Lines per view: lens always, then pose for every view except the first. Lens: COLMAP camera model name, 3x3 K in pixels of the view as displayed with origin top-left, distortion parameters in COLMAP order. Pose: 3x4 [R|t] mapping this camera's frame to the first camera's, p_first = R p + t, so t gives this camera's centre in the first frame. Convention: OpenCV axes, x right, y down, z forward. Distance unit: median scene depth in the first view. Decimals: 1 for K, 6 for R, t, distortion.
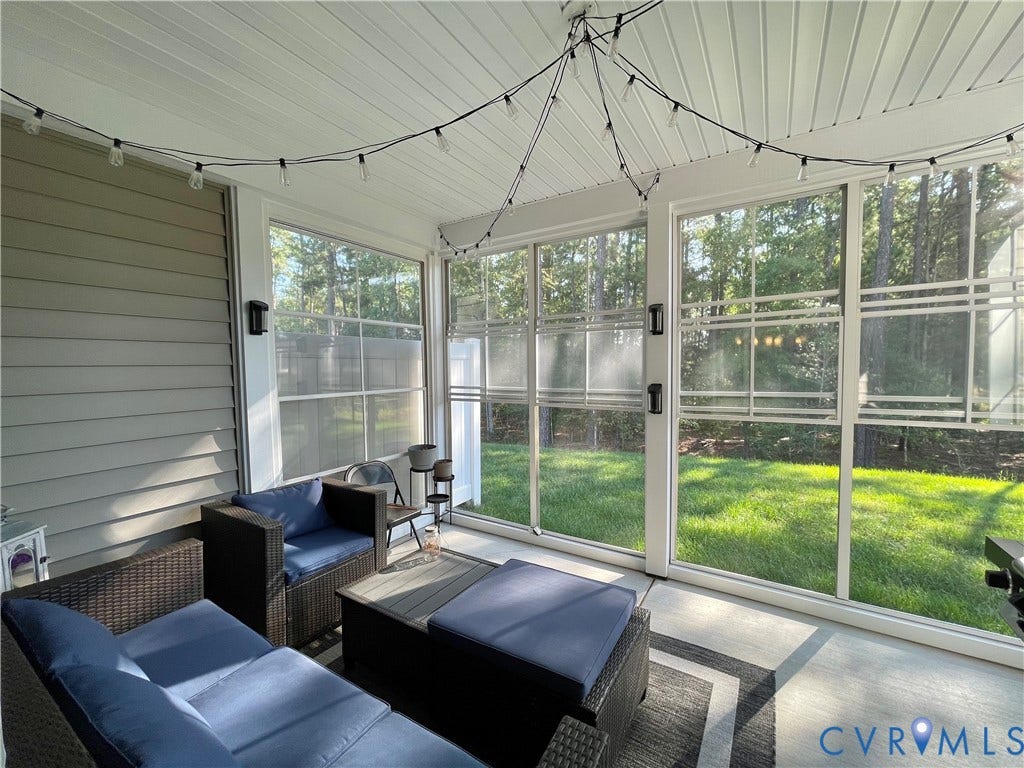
lens RADIAL K [[412.7, 0, 510.9], [0, 412.7, 386.4], [0, 0, 1]] dist [-0.001719, -0.000015]
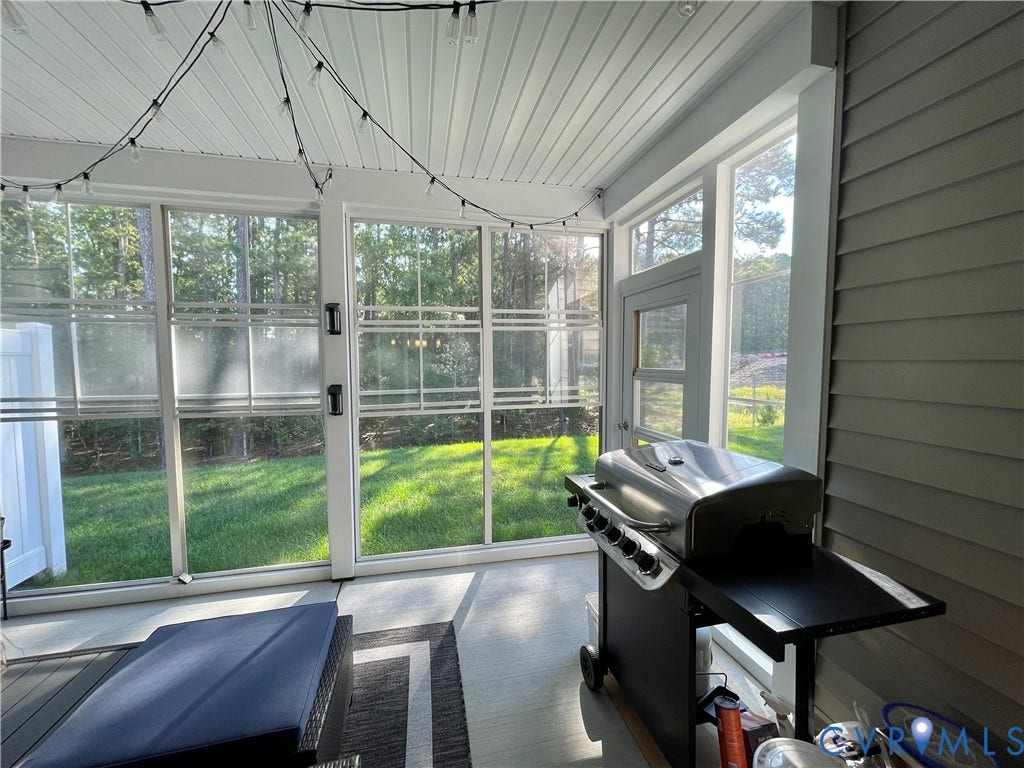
lens RADIAL K [[412.7, 0, 510.9], [0, 412.7, 386.4], [0, 0, 1]] dist [-0.001719, -0.000015]
pose [[0.703332, -0.038107, 0.709840, -0.046637], [0.032690, 0.999240, 0.021253, -0.008866], [-0.710110, 0.008257, 0.704043, 0.015770]]
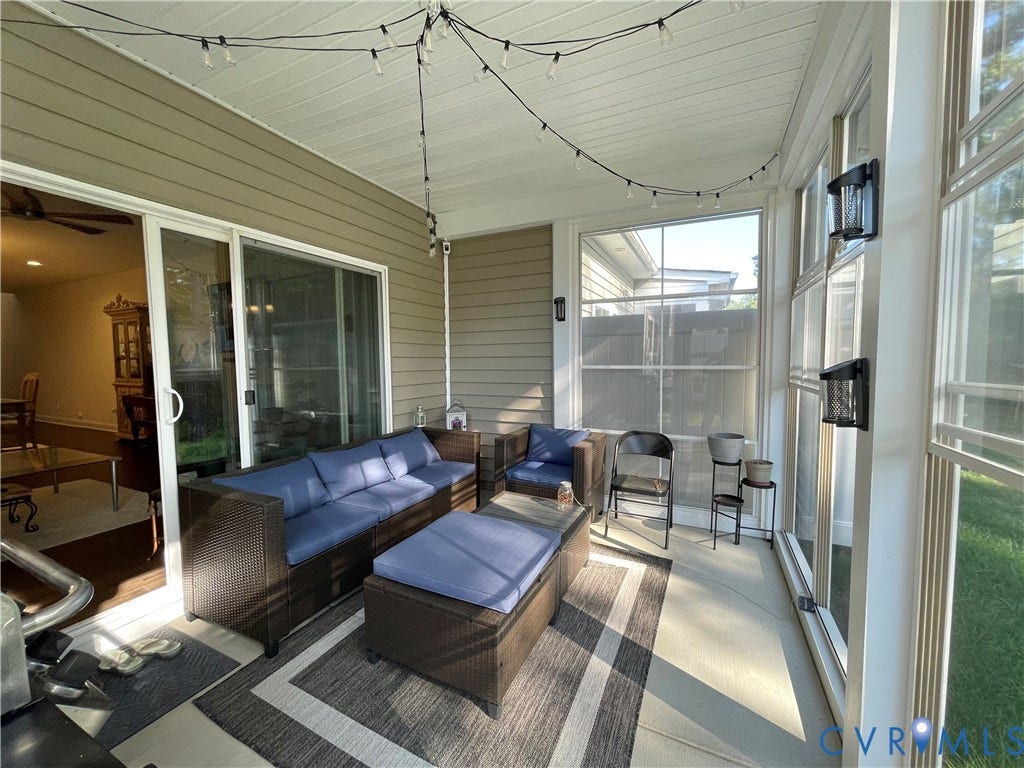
lens RADIAL K [[412.7, 0, 510.9], [0, 412.7, 386.4], [0, 0, 1]] dist [-0.001719, -0.000015]
pose [[0.112054, 0.072285, -0.991070, 0.557888], [-0.042748, 0.996778, 0.067868, 0.009059], [0.992782, 0.034762, 0.114783, 0.458703]]
